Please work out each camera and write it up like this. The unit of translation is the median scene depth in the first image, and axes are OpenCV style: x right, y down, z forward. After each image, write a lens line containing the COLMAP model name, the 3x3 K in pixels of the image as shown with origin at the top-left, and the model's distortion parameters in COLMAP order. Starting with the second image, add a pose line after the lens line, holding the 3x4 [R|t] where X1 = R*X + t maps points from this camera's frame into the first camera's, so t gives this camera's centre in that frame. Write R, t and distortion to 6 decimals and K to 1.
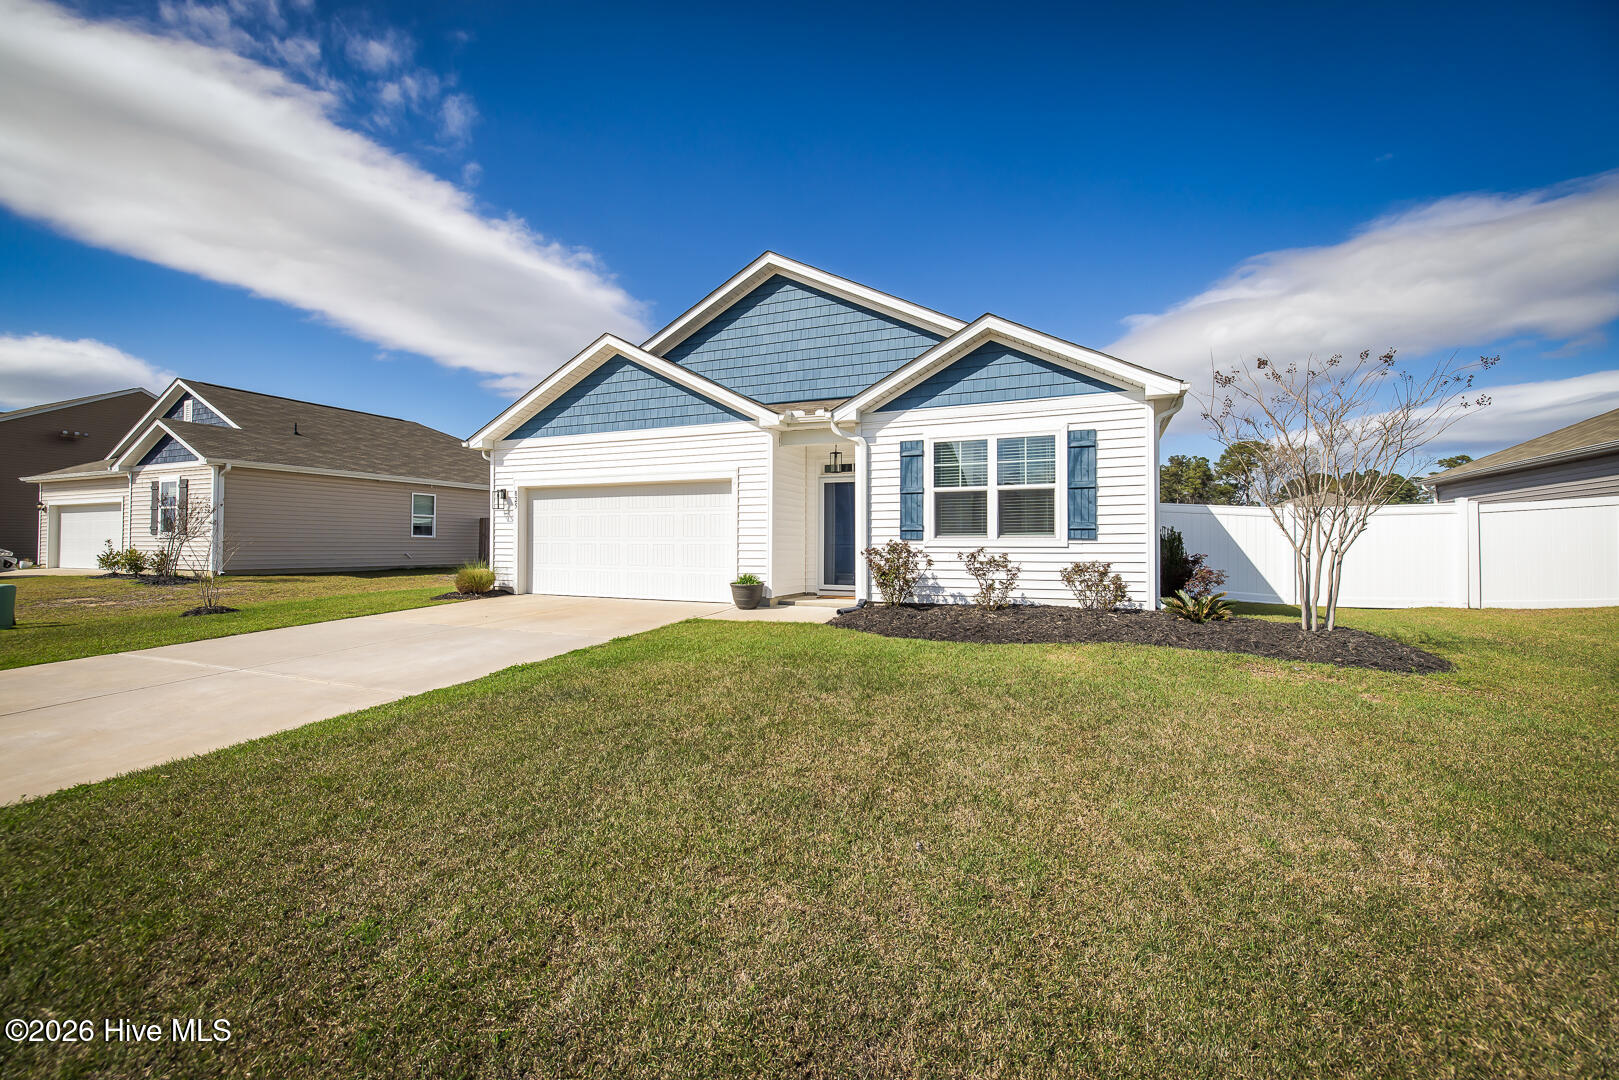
lens RADIAL K [[694.4, 0, 809.5], [0, 694.4, 540.0], [0, 0, 1]] dist [0.020509, -0.000033]
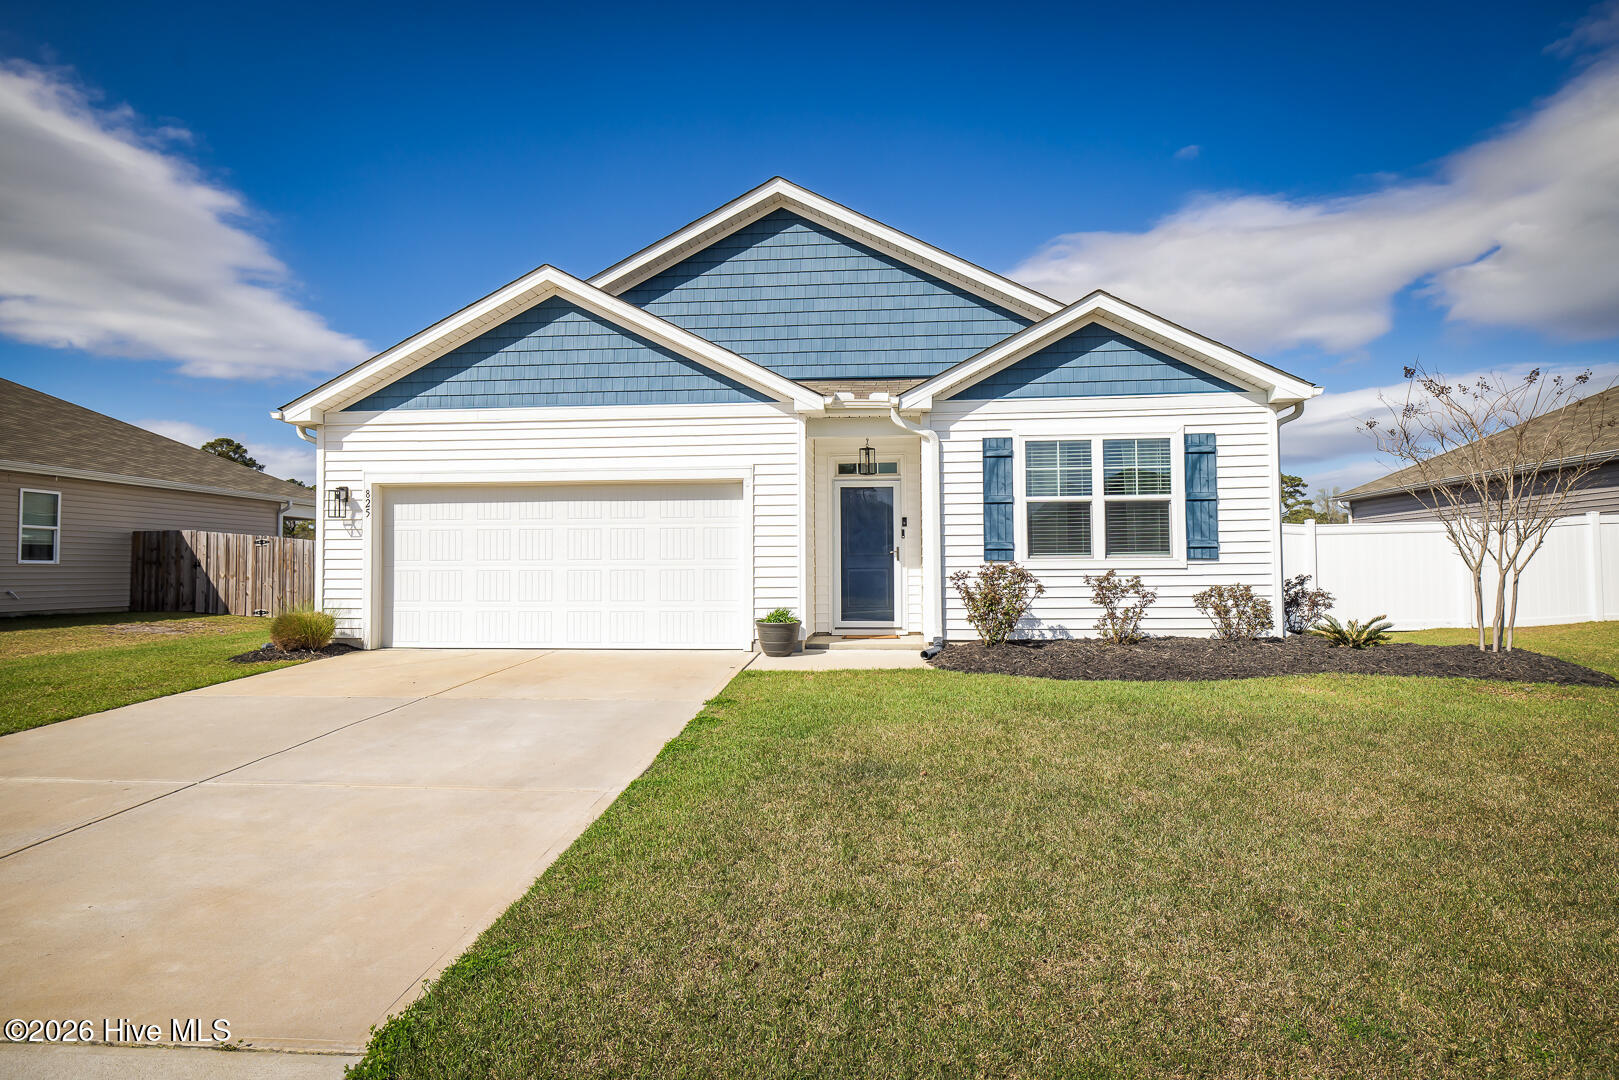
lens RADIAL K [[939.6, 0, 808.6], [0, 939.6, 547.1], [0, 0, 1]] dist [0.018567, 0.000203]
pose [[0.945272, -0.000701, 0.326281, -0.393322], [0.006486, 0.999840, -0.016643, 0.000274], [-0.326218, 0.017849, 0.945126, 0.043255]]
